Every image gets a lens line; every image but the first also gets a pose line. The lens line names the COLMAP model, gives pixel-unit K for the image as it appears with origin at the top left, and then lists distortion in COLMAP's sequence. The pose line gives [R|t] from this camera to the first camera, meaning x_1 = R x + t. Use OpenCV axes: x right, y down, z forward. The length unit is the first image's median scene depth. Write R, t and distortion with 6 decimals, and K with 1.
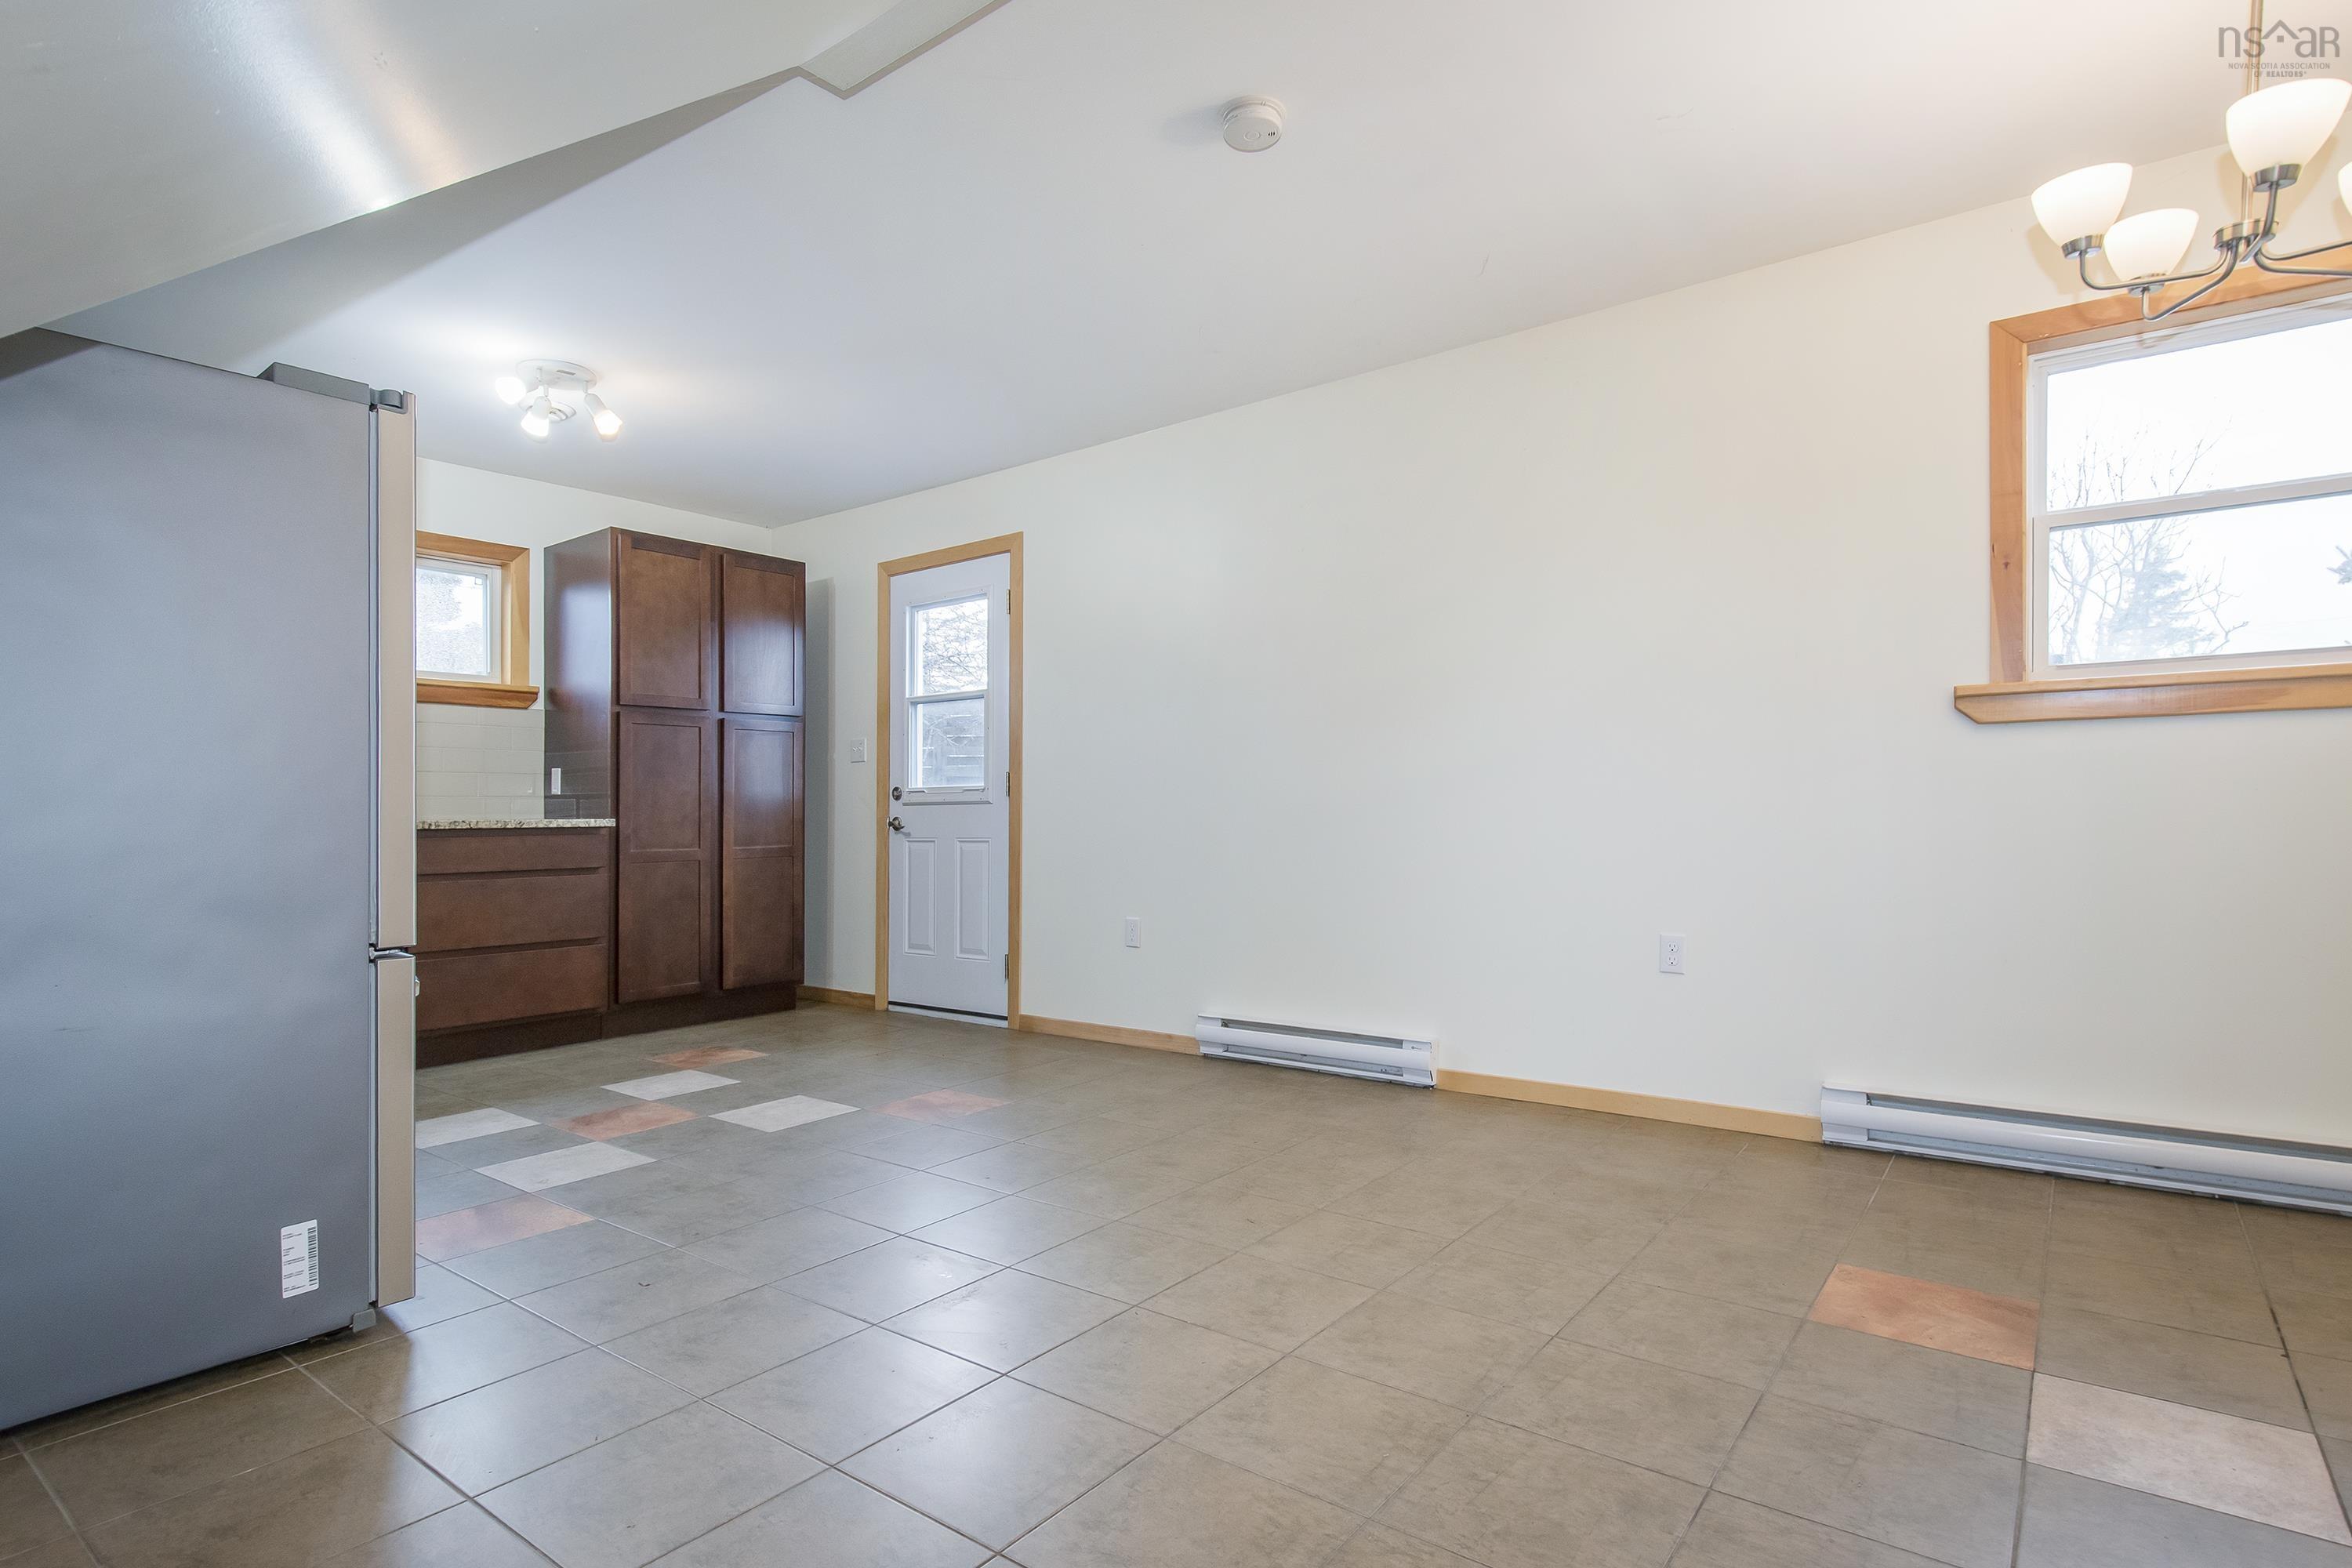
lens RADIAL K [[1195.5, 0, 1230.4], [0, 1195.5, 769.1], [0, 0, 1]] dist [0.001751, -0.000389]
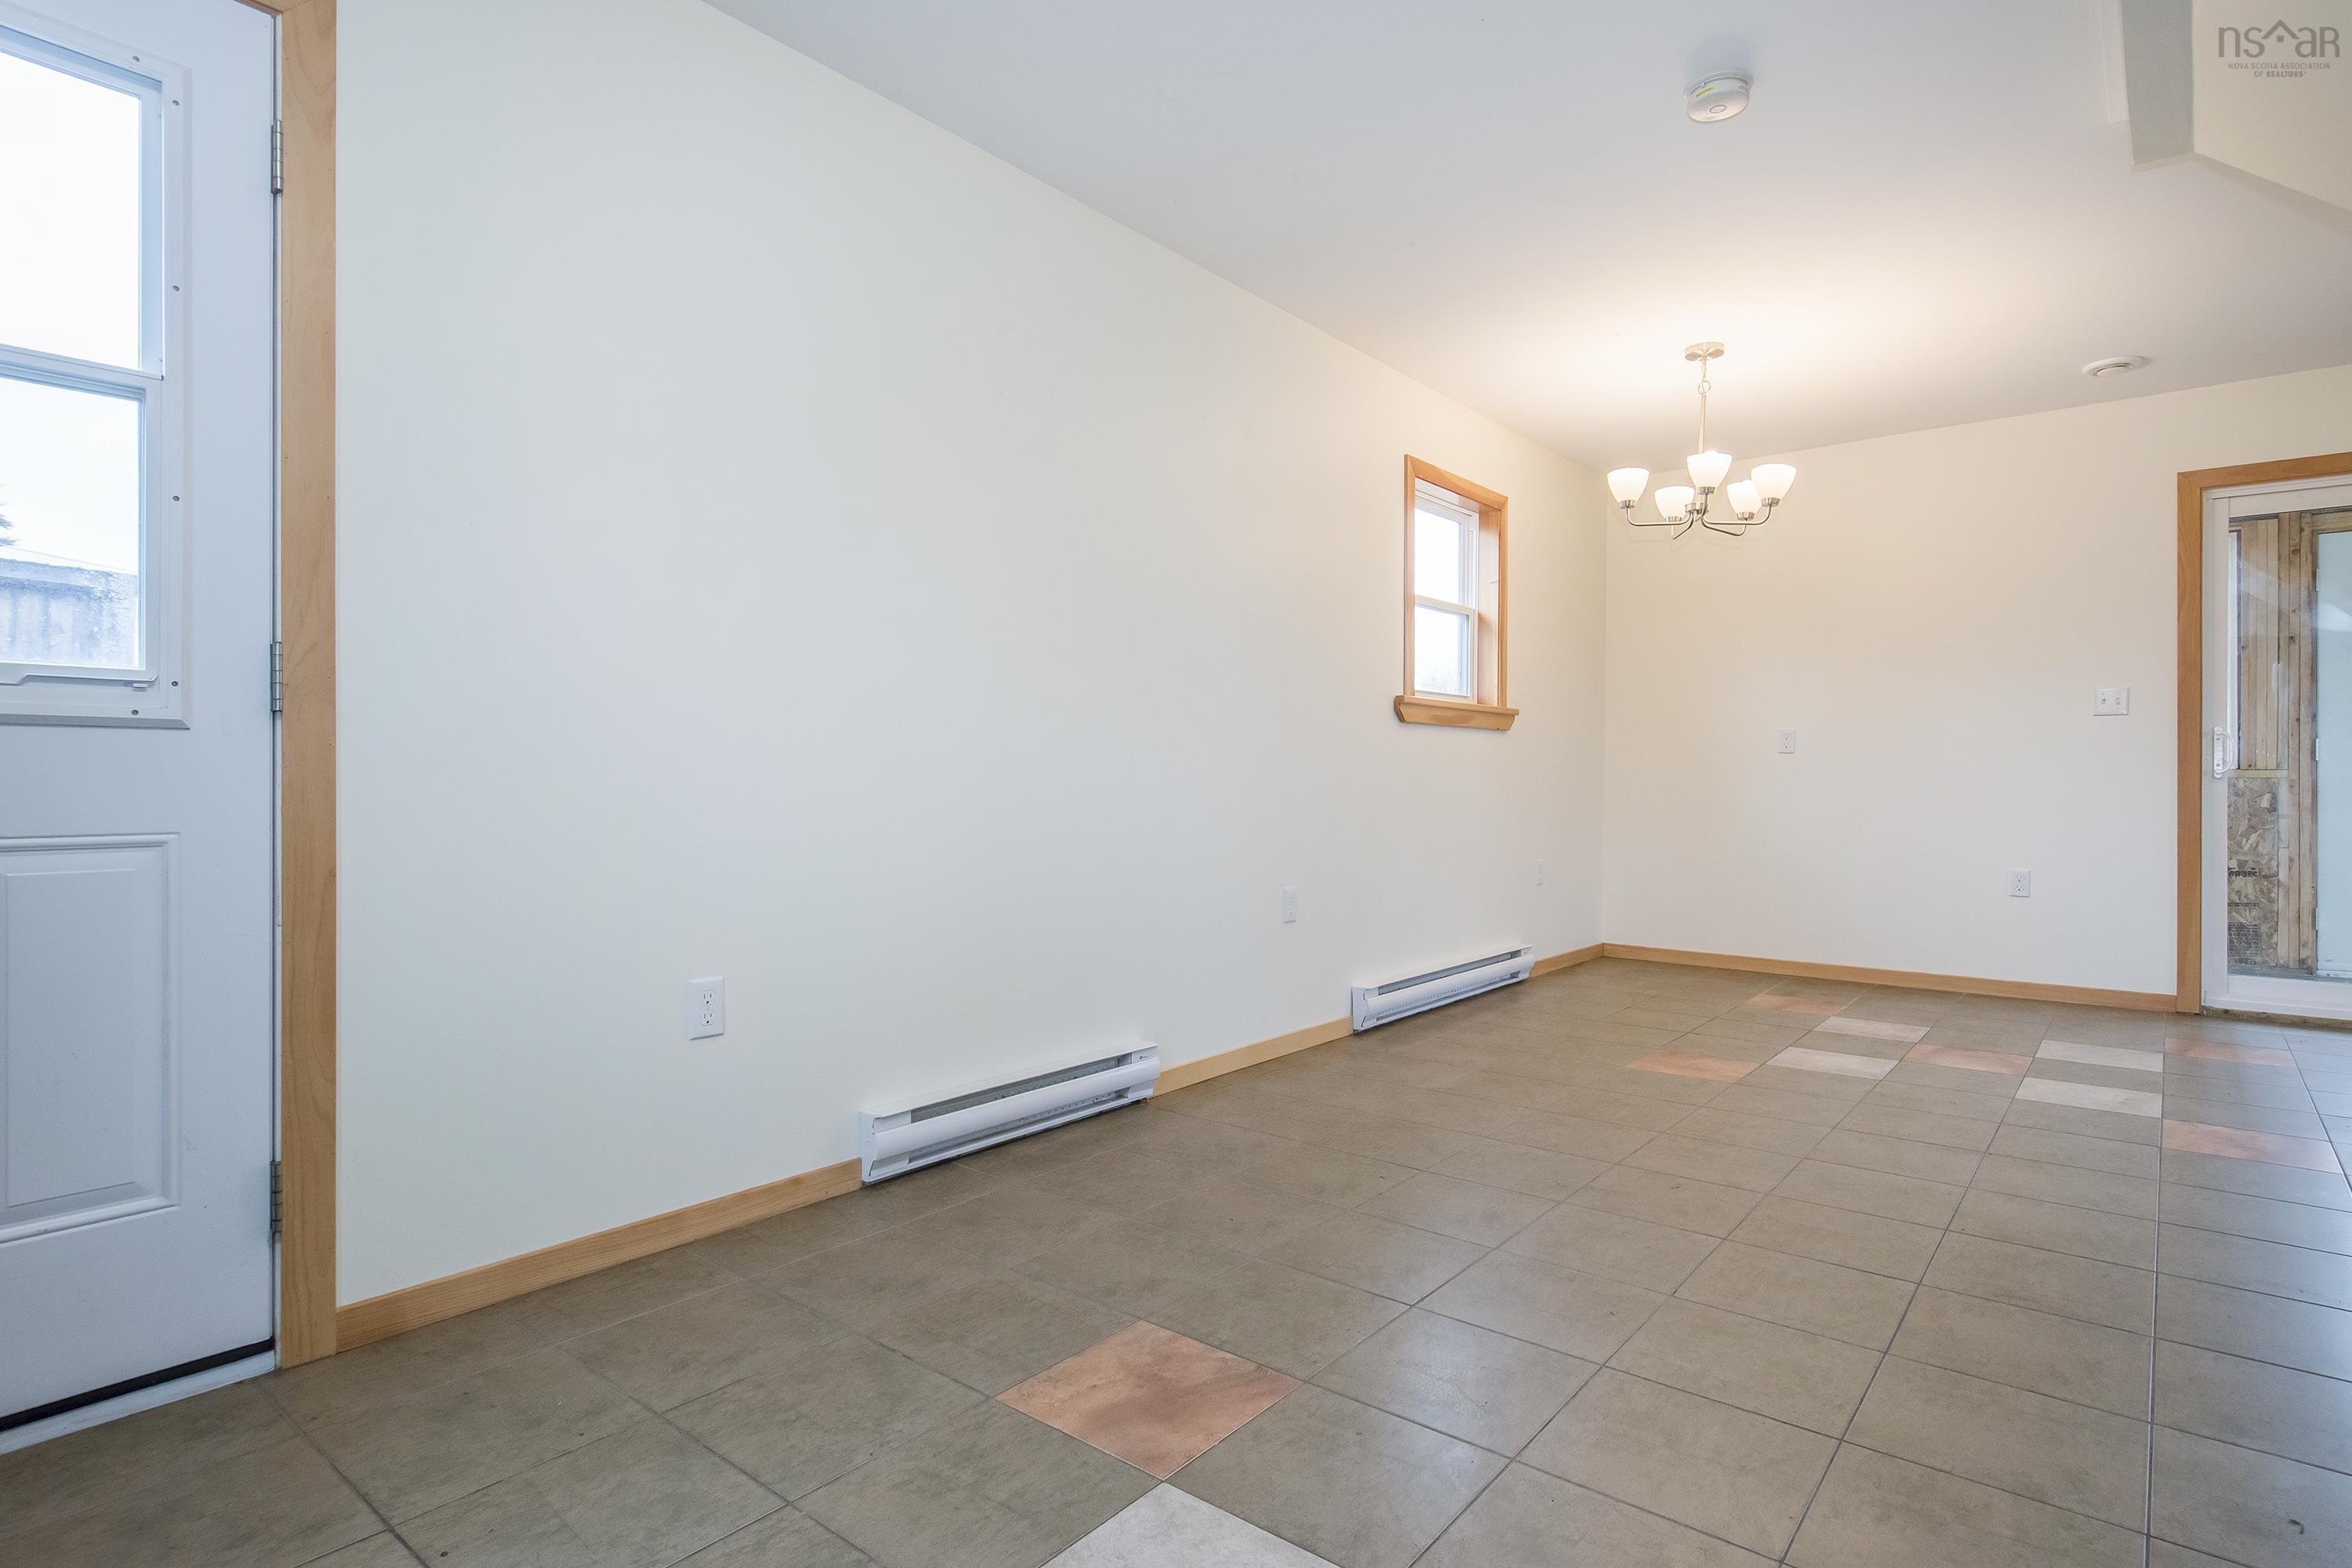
lens RADIAL K [[1196.4, 0, 1201.5], [0, 1196.4, 764.7], [0, 0, 1]] dist [0.001005, -0.000052]
pose [[0.046370, 0.021914, 0.998684, -0.518685], [-0.042538, 0.998896, -0.019944, 0.032780], [-0.998018, -0.041558, 0.047251, 0.702863]]
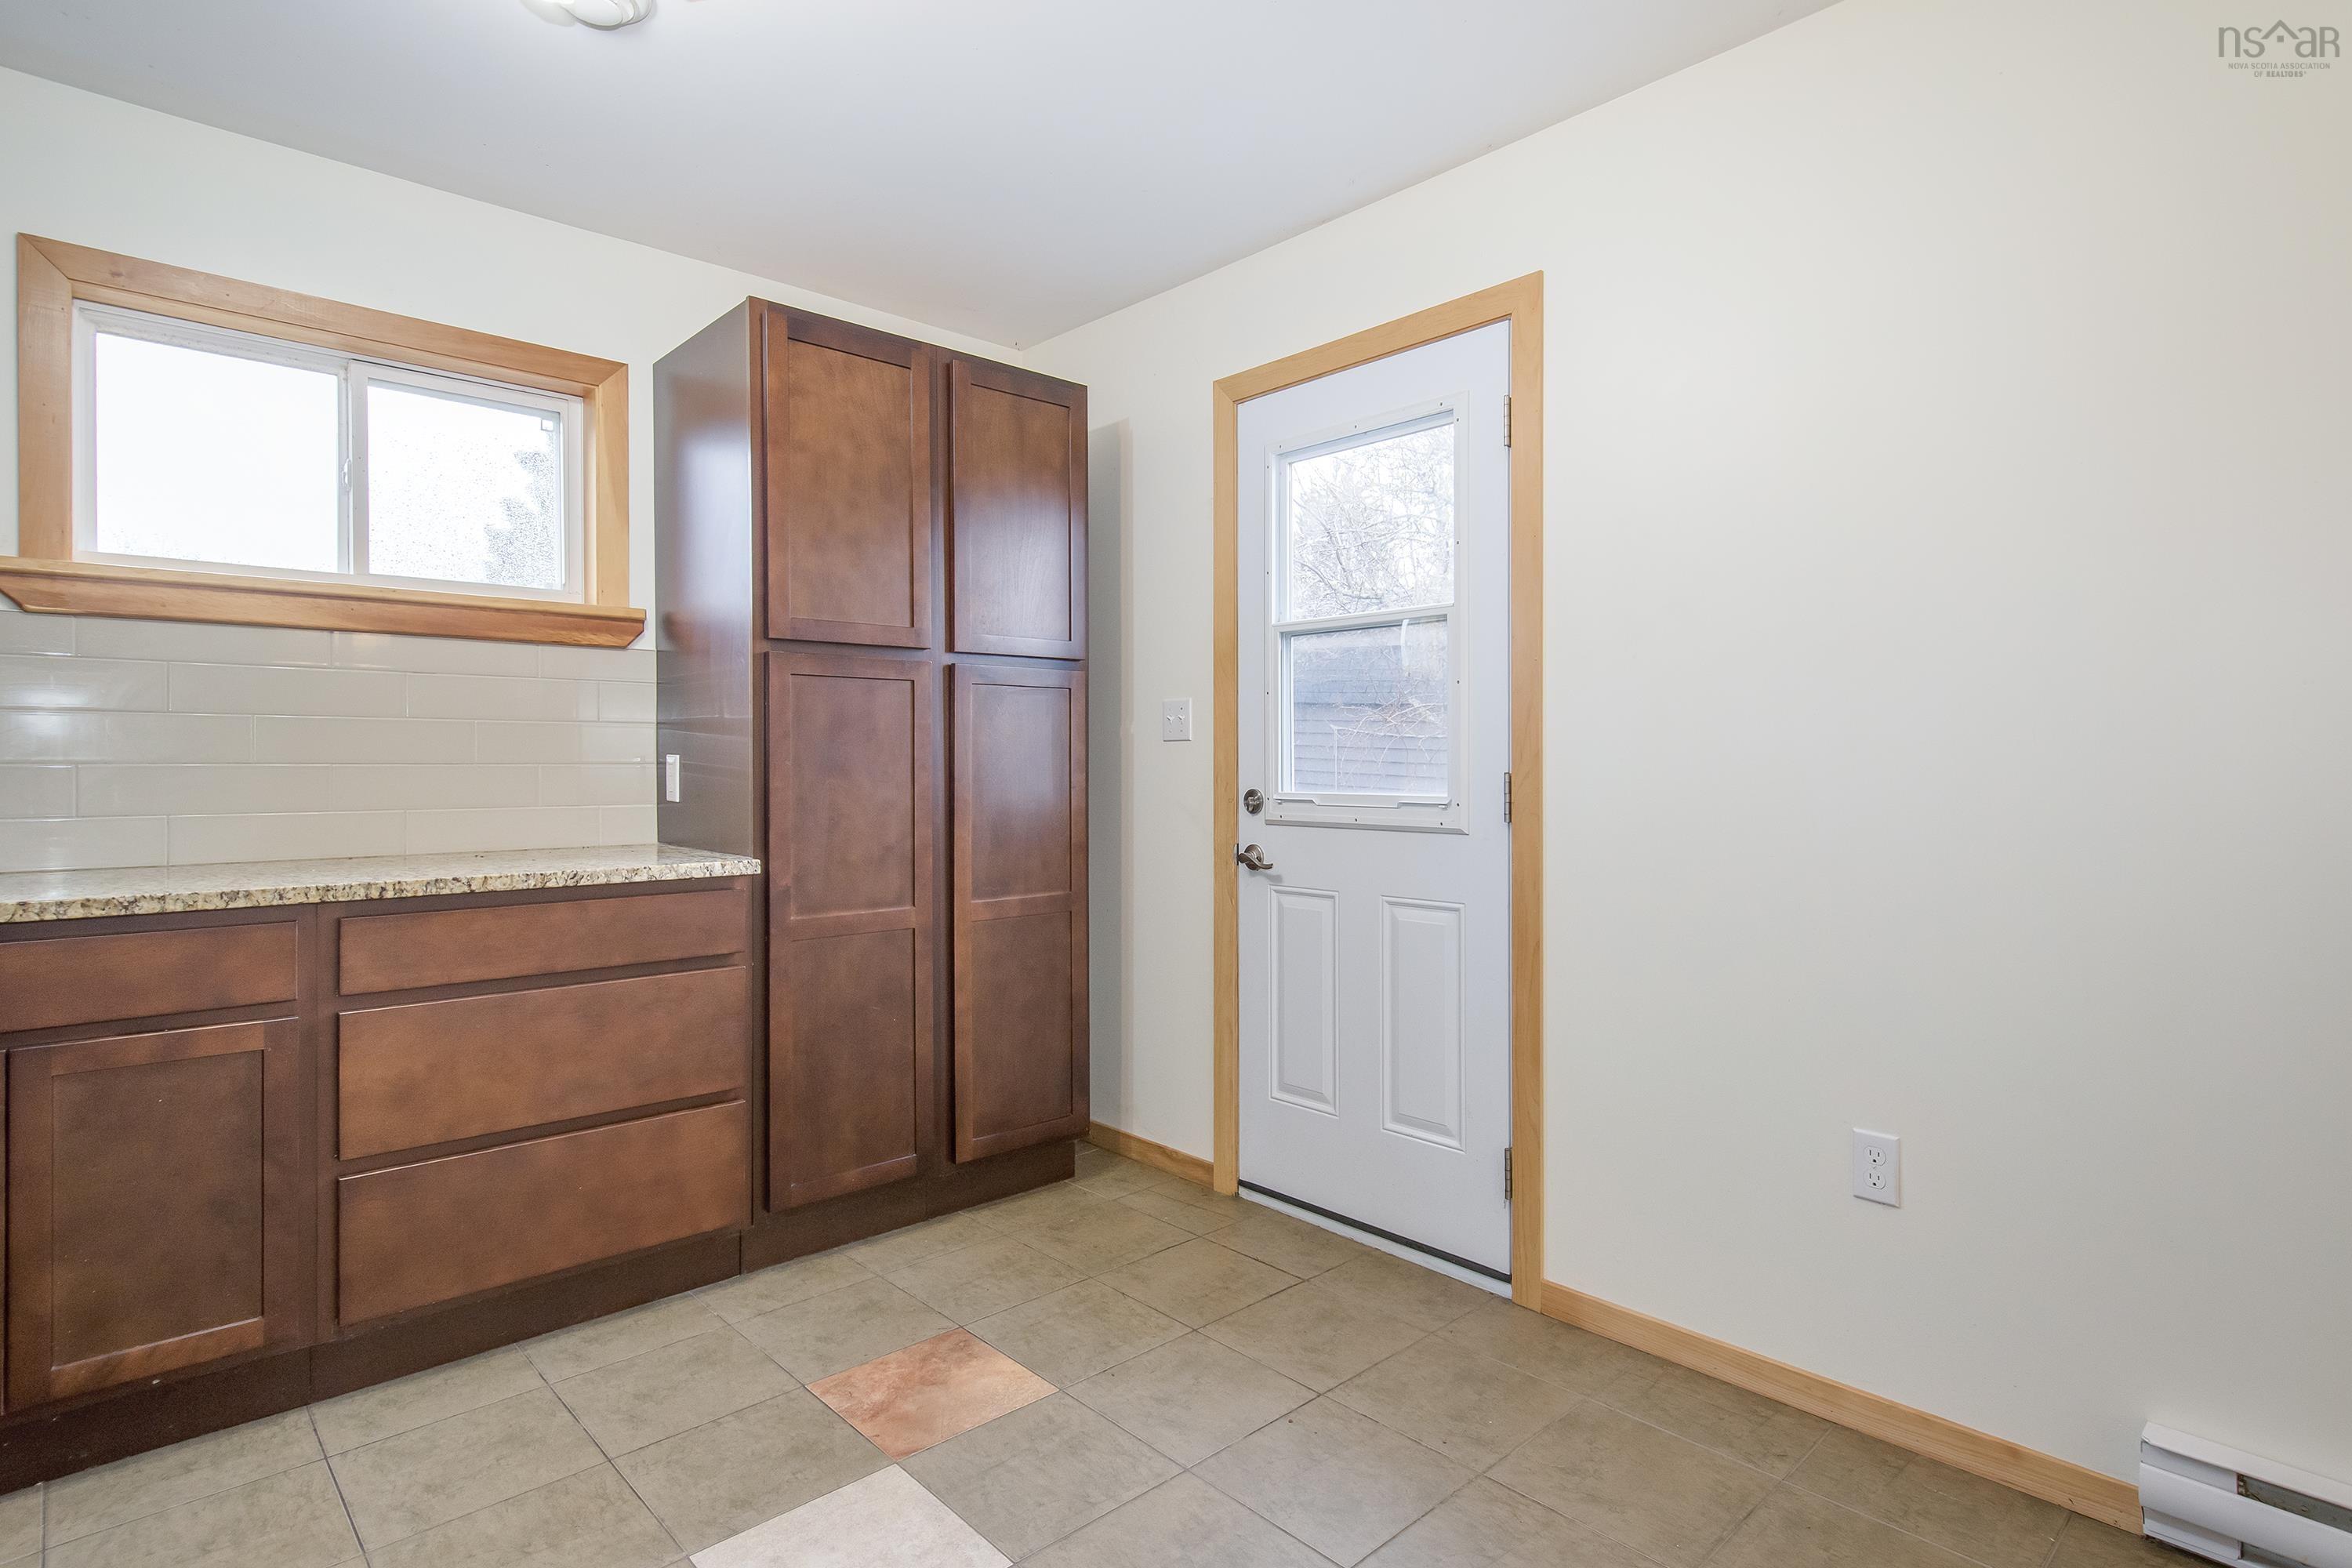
lens RADIAL K [[1196.4, 0, 1201.5], [0, 1196.4, 764.7], [0, 0, 1]] dist [0.001005, -0.000052]
pose [[0.983477, 0.011837, -0.180645, -0.219799], [-0.004083, 0.999057, 0.043233, -0.021338], [0.180987, -0.041781, 0.982598, 0.496499]]
